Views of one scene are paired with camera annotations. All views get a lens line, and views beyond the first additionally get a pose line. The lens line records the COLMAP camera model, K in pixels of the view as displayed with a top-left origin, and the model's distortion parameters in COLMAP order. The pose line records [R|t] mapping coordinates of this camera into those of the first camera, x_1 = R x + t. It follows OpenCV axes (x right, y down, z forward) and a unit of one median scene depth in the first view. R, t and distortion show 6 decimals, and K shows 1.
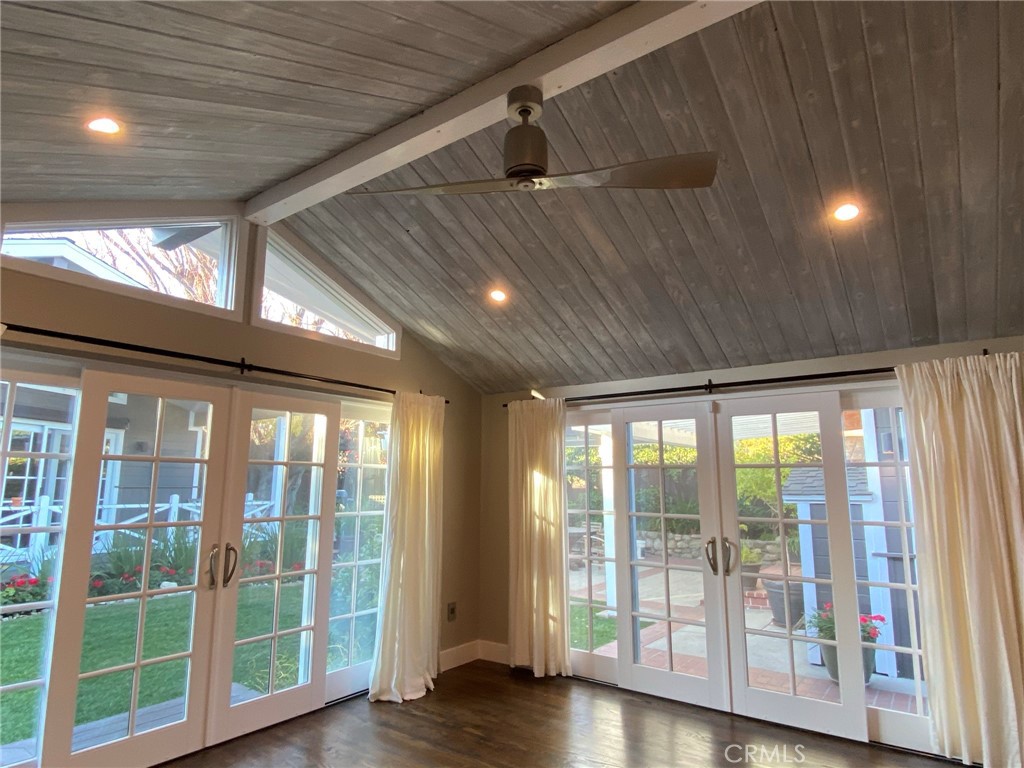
lens RADIAL K [[581.5, 0, 509.1], [0, 581.5, 392.2], [0, 0, 1]] dist [0.065818, -0.067985]
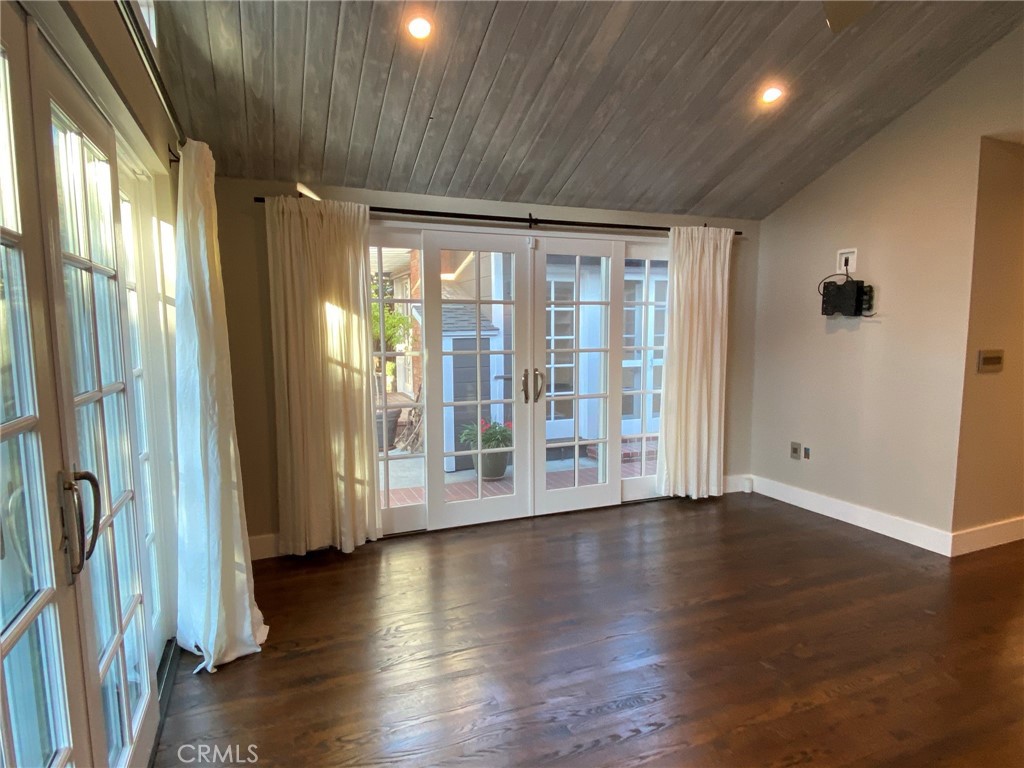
lens RADIAL K [[581.5, 0, 509.1], [0, 581.5, 392.2], [0, 0, 1]] dist [0.065818, -0.067985]
pose [[0.514757, -0.102220, 0.851220, -0.540112], [-0.126206, 0.973015, 0.193166, 0.084973], [-0.847996, -0.206863, 0.487966, 0.484748]]
